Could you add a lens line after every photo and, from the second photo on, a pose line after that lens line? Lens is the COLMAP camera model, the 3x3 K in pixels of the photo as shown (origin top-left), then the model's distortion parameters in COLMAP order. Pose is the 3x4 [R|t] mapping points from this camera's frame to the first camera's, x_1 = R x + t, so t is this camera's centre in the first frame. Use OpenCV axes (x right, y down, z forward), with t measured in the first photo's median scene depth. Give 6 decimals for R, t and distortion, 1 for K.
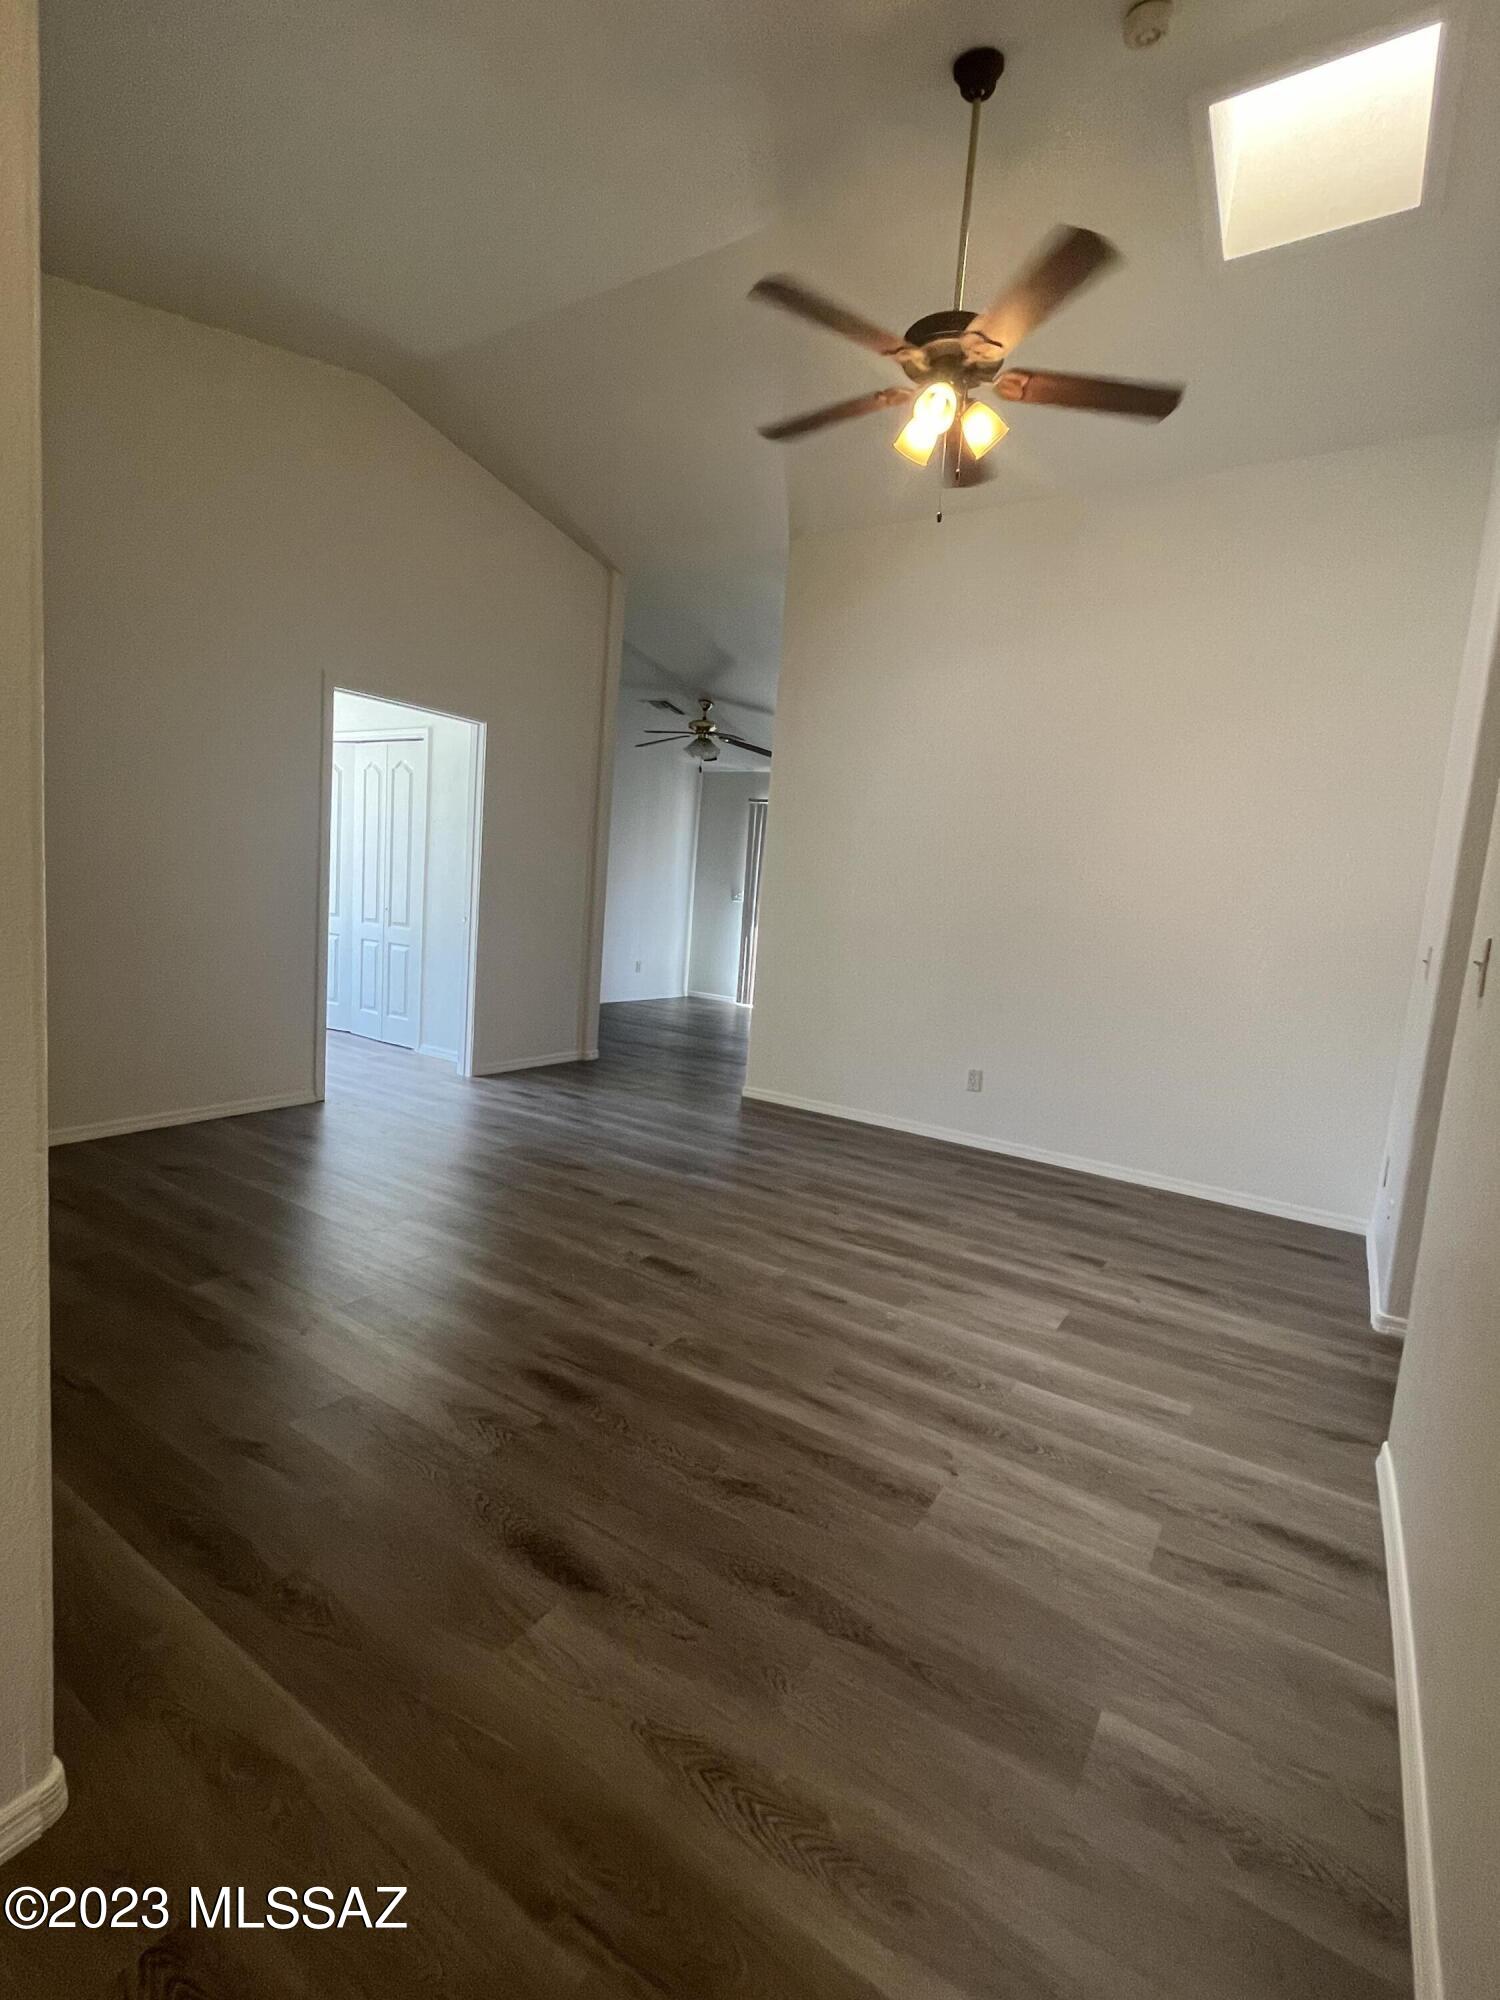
lens RADIAL K [[911.0, 0, 761.8], [0, 911.0, 996.2], [0, 0, 1]] dist [-0.001903, 0.000336]
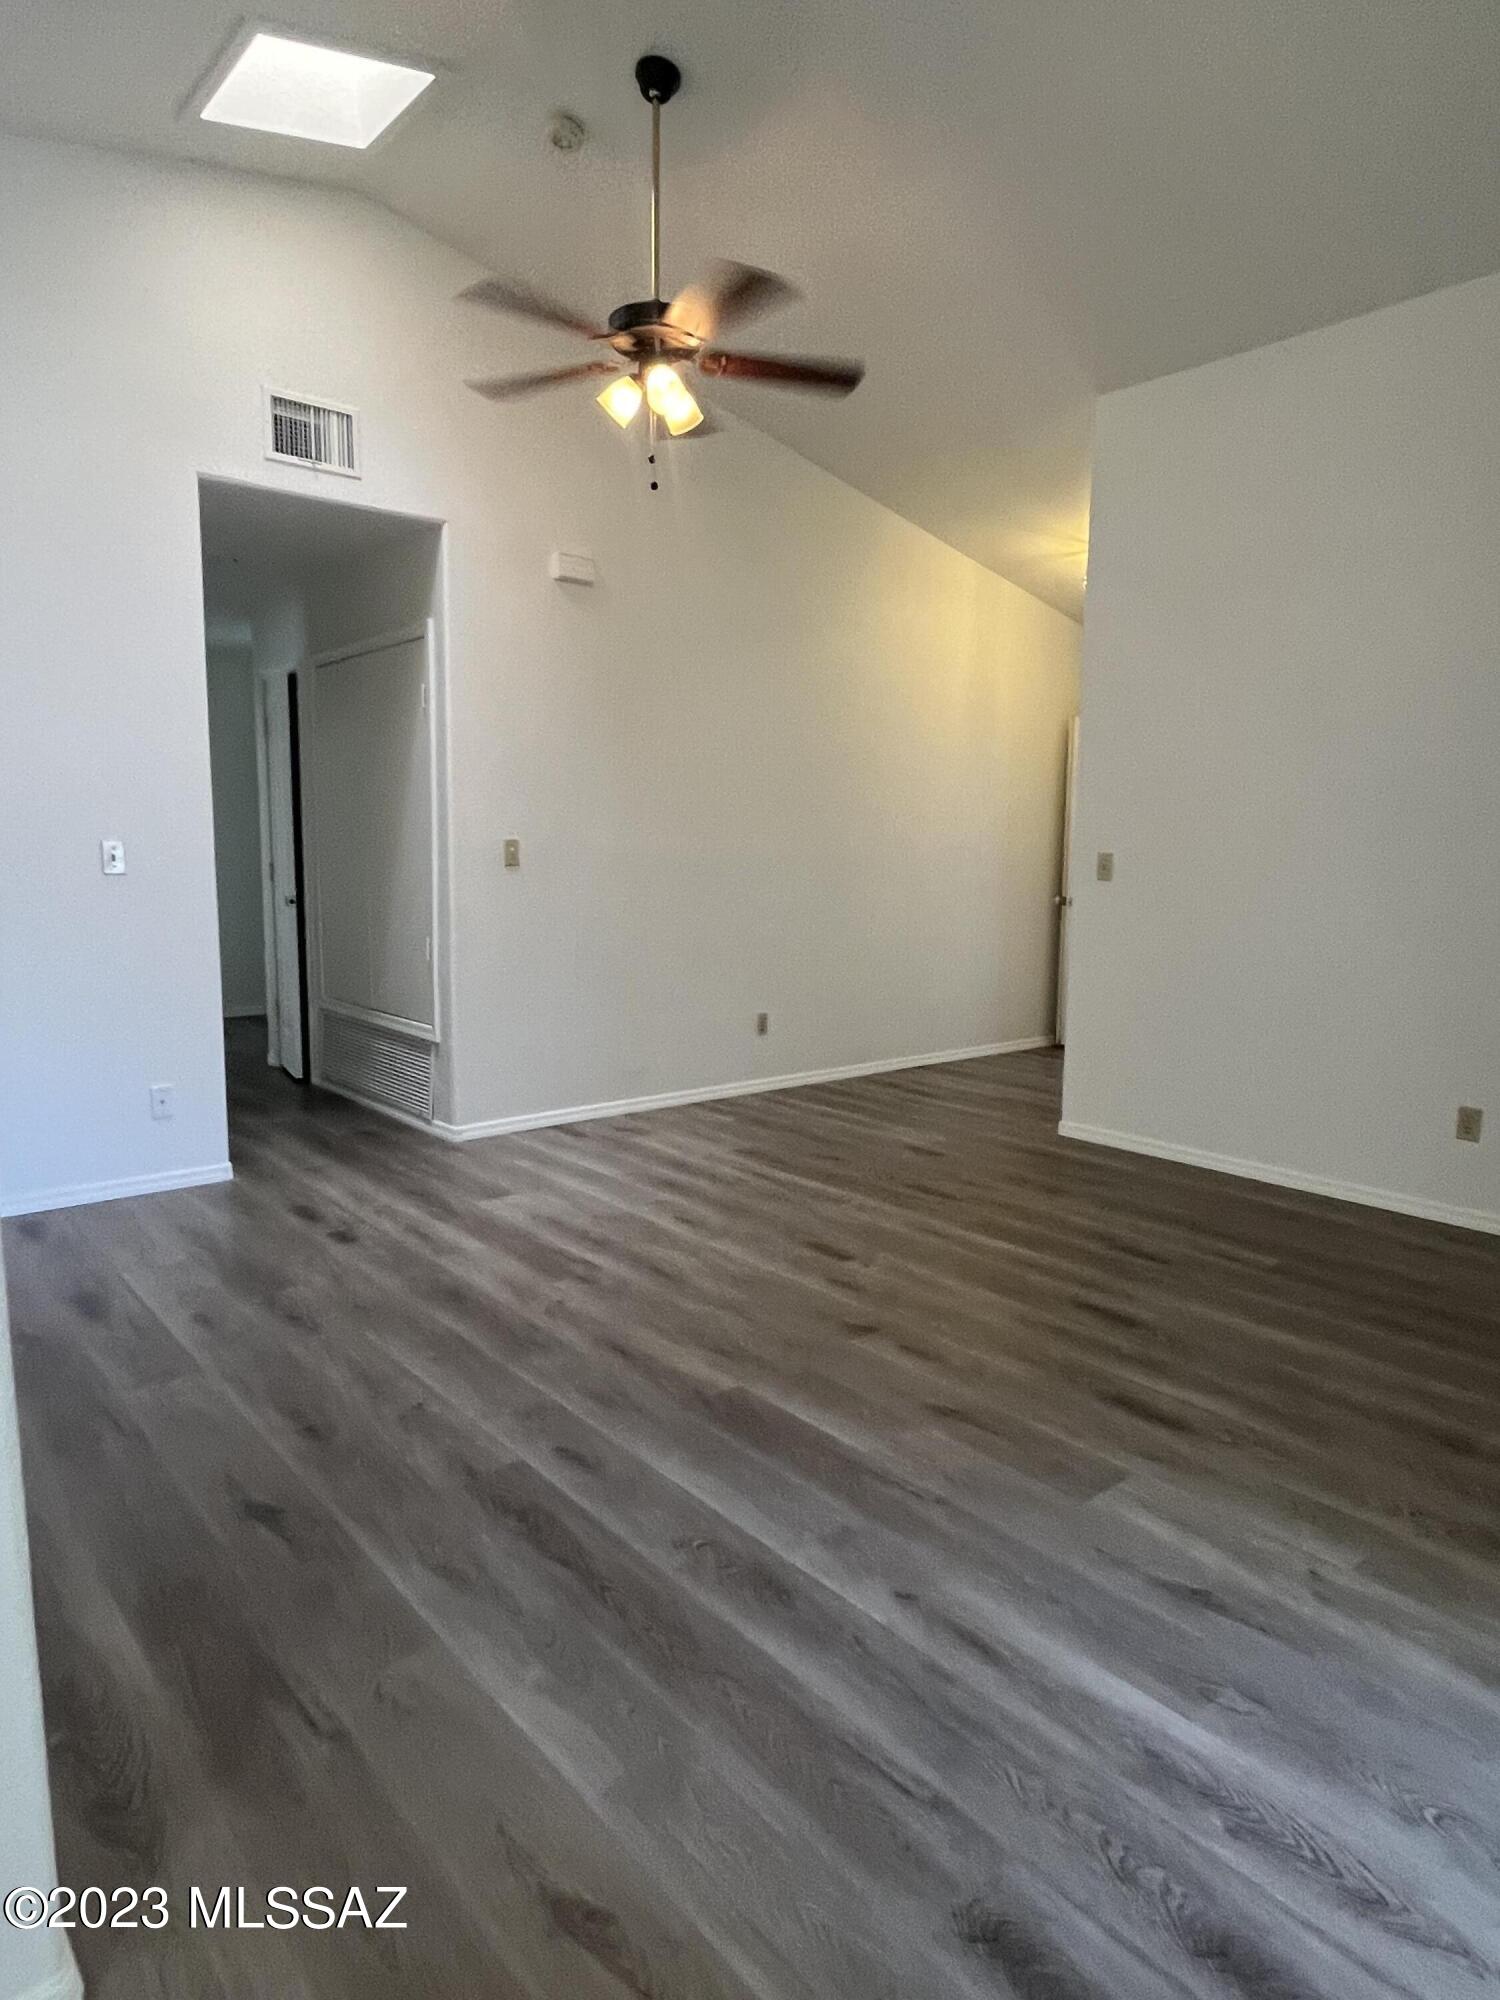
lens RADIAL K [[1180.1, 0, 750.0], [0, 1180.1, 1000.0], [0, 0, 1]] dist [0.001205, -0.007558]
pose [[-0.950925, -0.125529, 0.282815, -0.310196], [-0.050649, 0.964831, 0.257947, -0.244981], [-0.305249, 0.230964, -0.923839, 1.917021]]
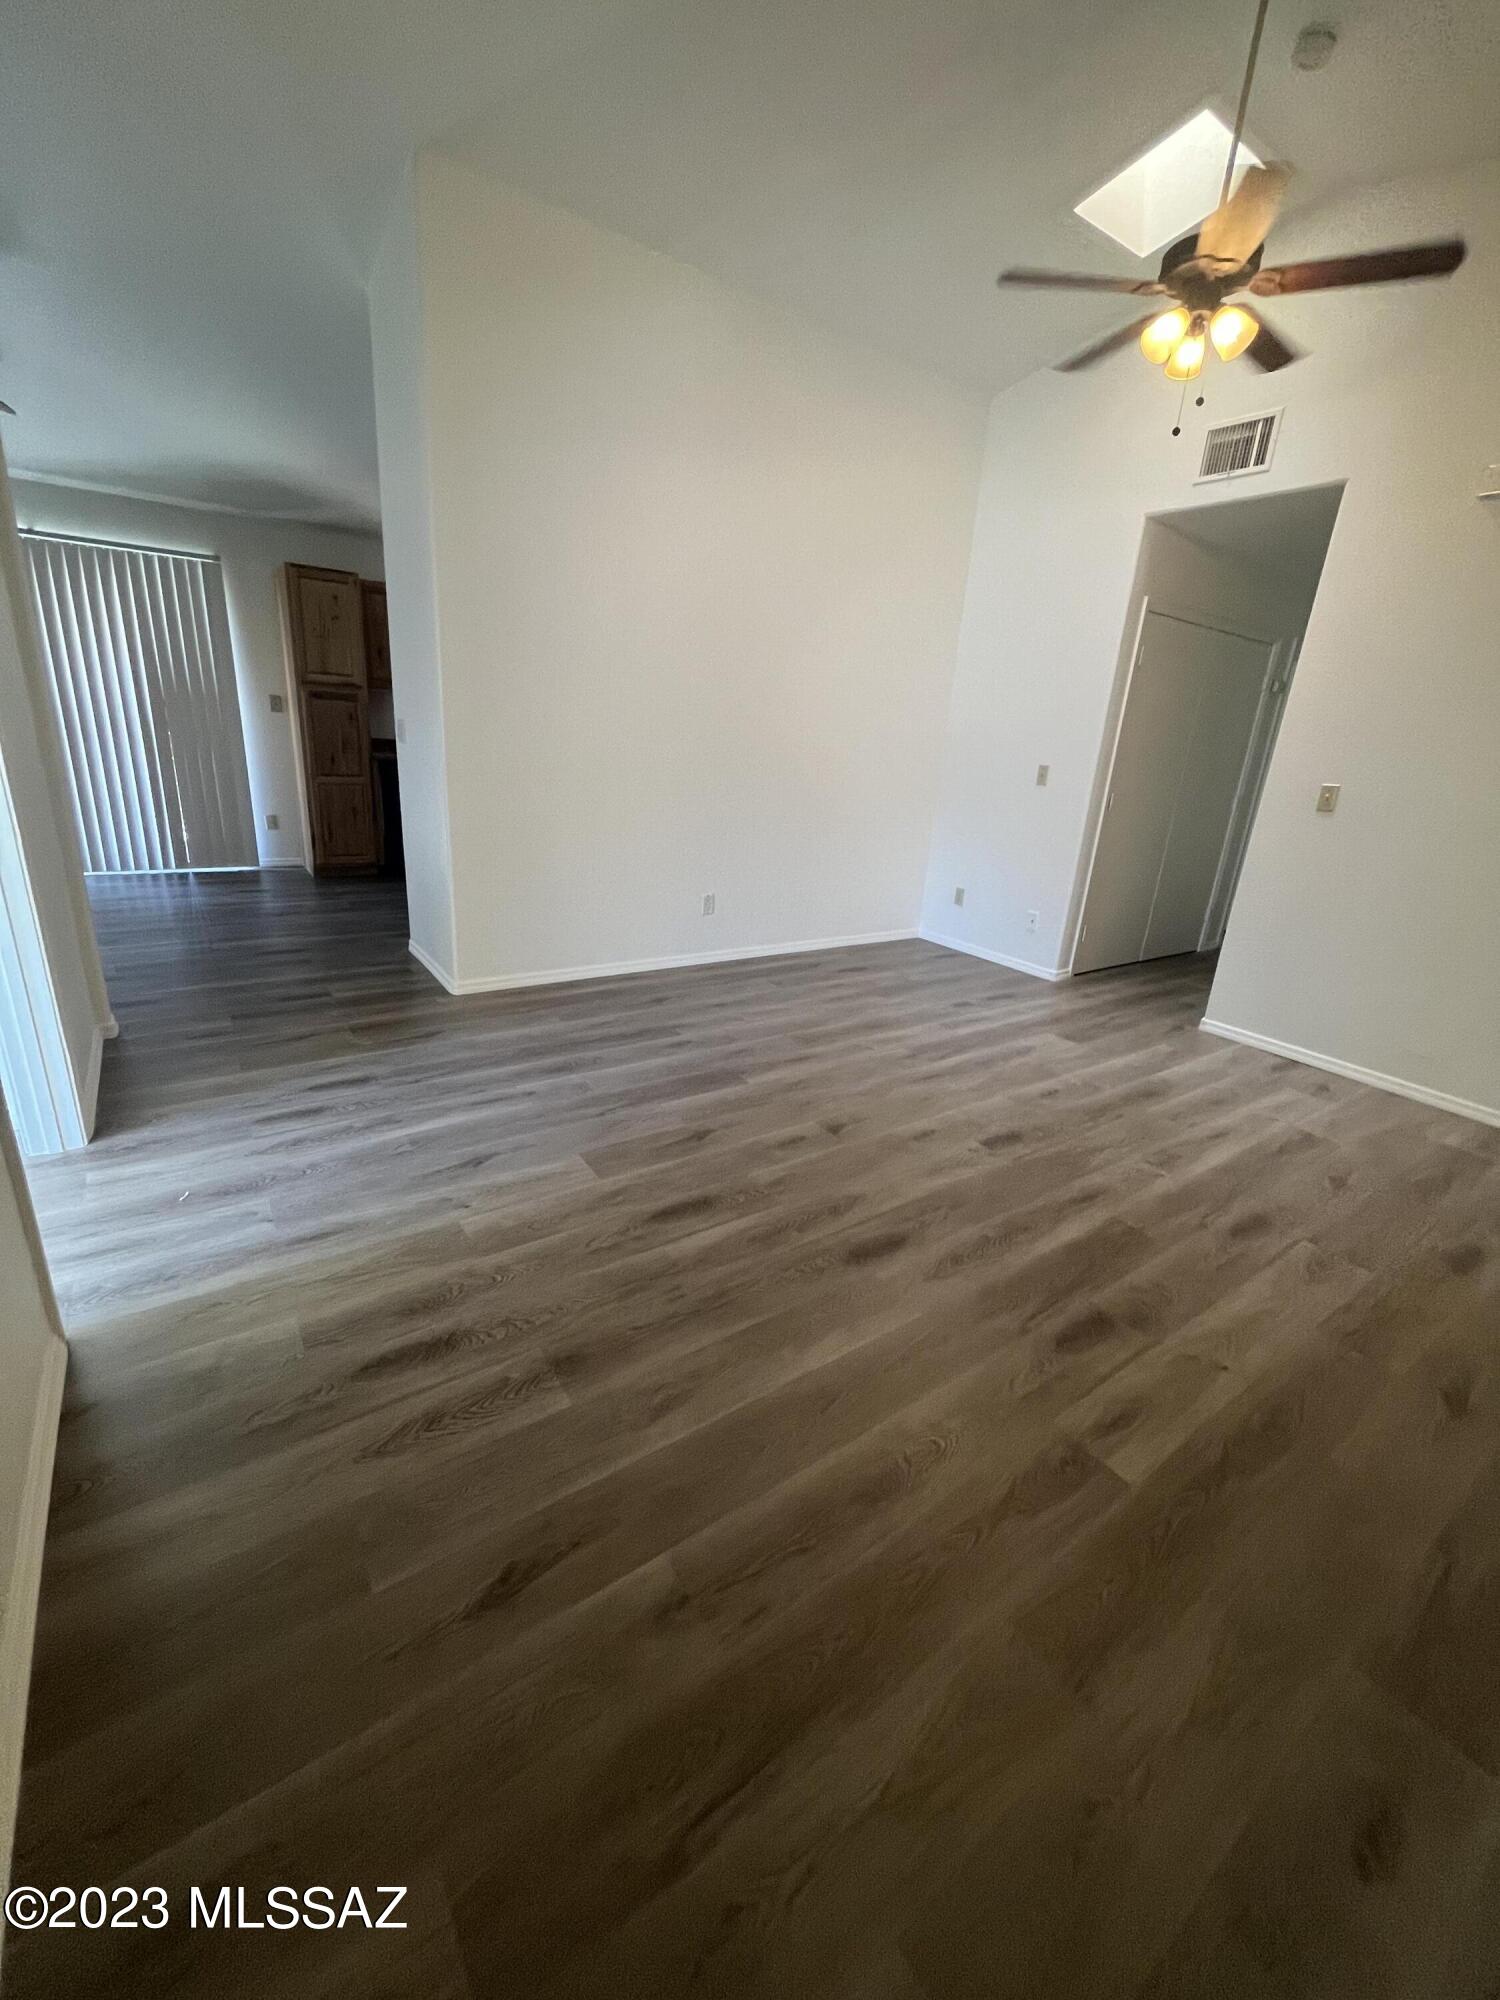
lens RADIAL K [[802.9, 0, 757.4], [0, 802.9, 995.1], [0, 0, 1]] dist [-0.000959, -0.000054]
pose [[0.377654, -0.341216, 0.860784, -0.891191], [0.066191, 0.937196, 0.342466, -0.191913], [-0.923578, -0.072357, 0.376521, 0.842059]]
